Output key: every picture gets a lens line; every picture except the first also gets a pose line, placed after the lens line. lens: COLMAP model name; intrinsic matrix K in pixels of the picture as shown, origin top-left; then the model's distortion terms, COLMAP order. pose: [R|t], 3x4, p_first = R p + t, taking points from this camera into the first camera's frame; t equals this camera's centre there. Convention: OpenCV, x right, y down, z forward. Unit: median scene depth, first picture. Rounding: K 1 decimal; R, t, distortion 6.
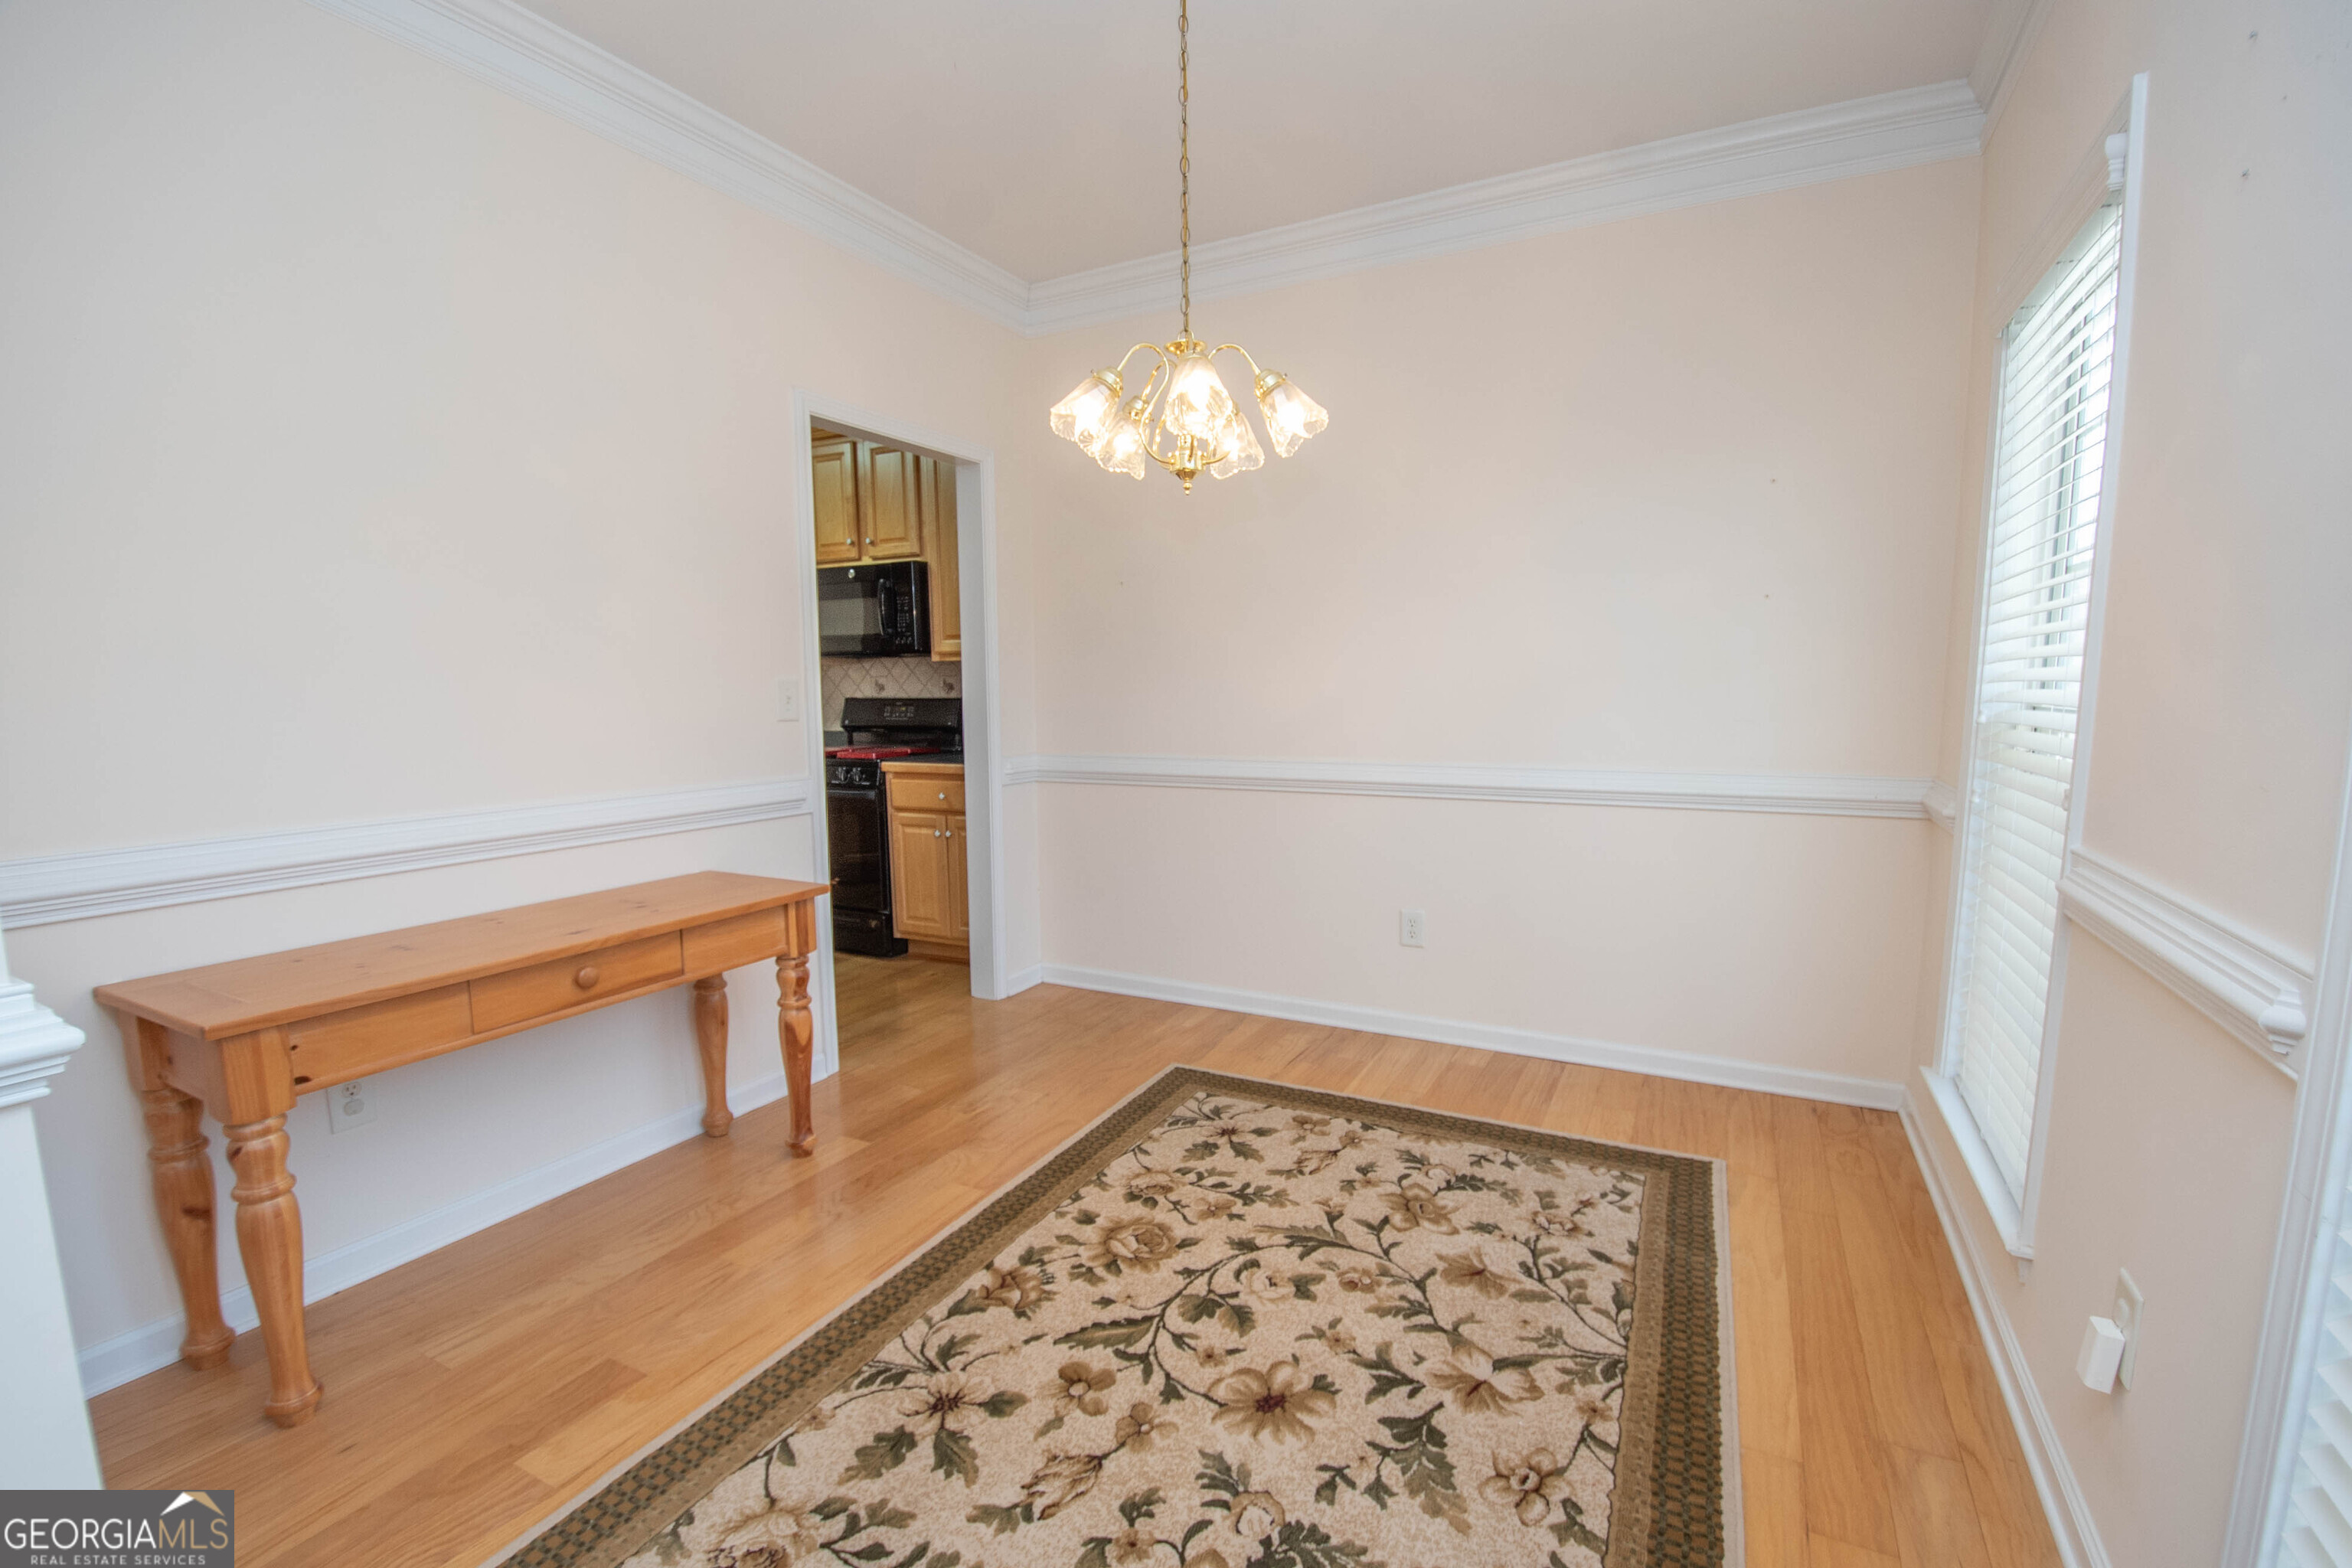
lens RADIAL K [[1027.2, 0, 1178.2], [0, 1027.2, 816.3], [0, 0, 1]] dist [0.015159, -0.022648]
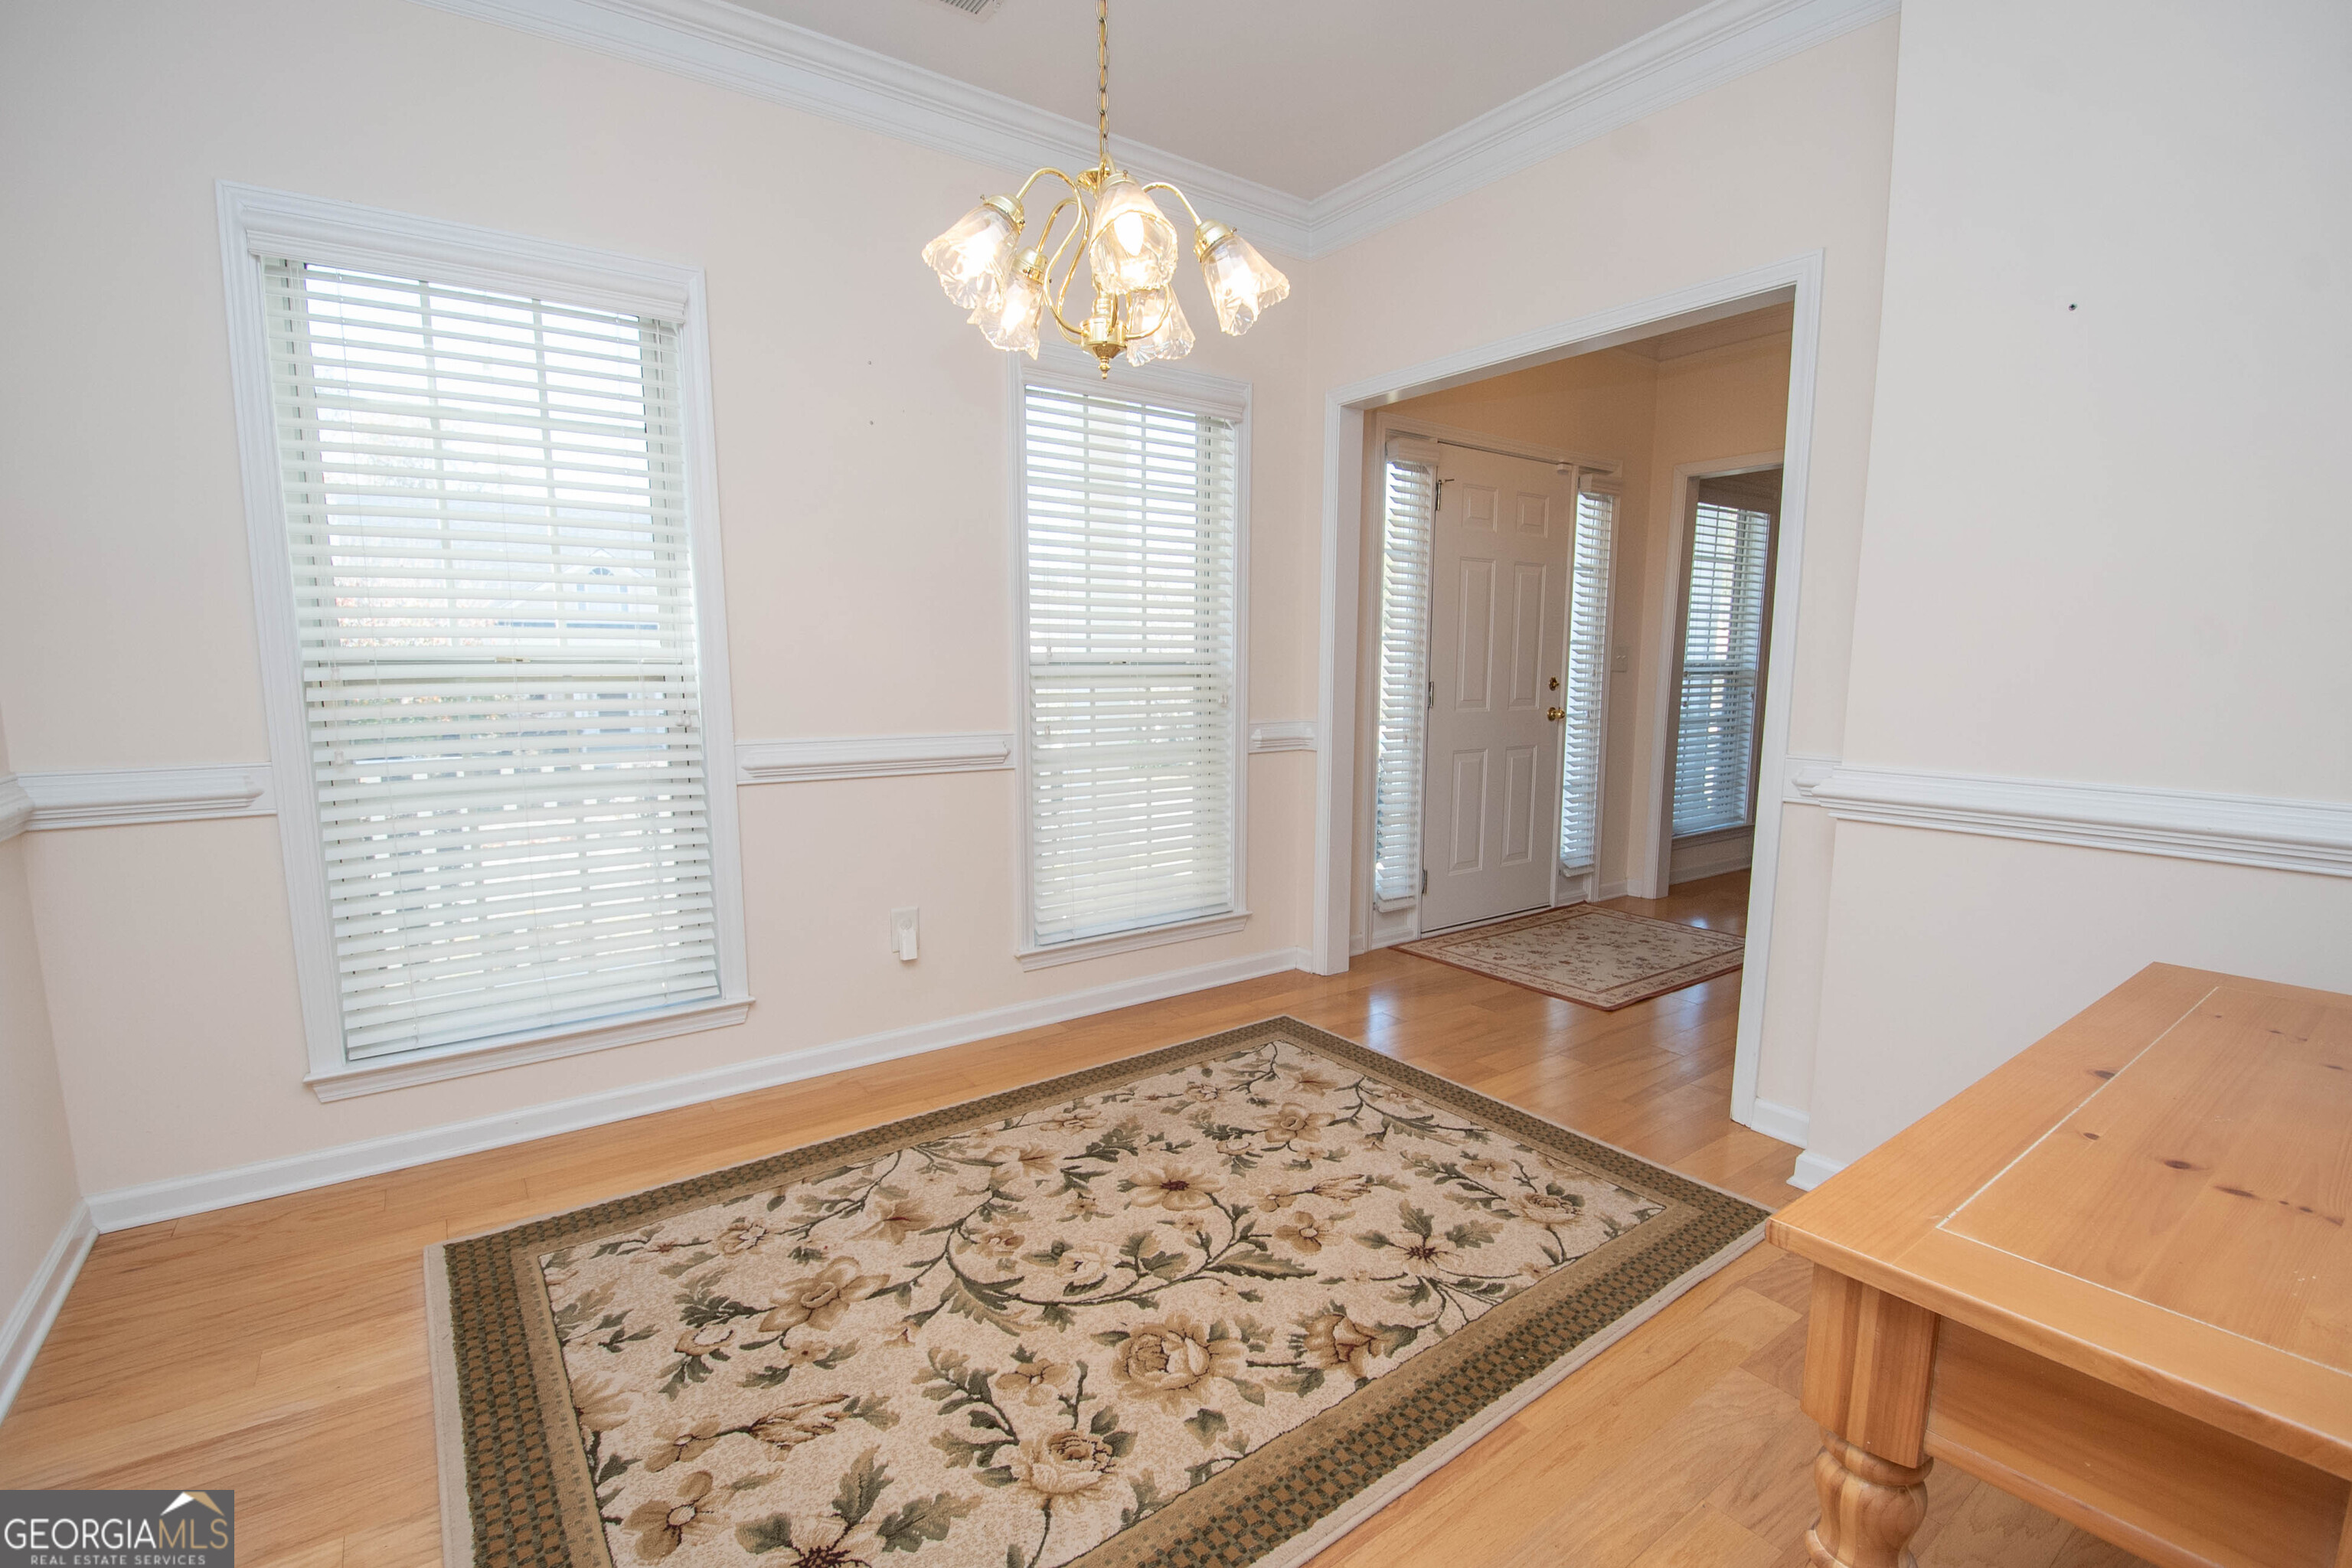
lens RADIAL K [[1027.2, 0, 1178.2], [0, 1027.2, 816.3], [0, 0, 1]] dist [0.015159, -0.022648]
pose [[-0.894406, -0.061941, 0.442946, -0.400492], [0.061526, 0.963908, 0.259027, -0.193565], [-0.443004, 0.258928, -0.858314, 1.718967]]
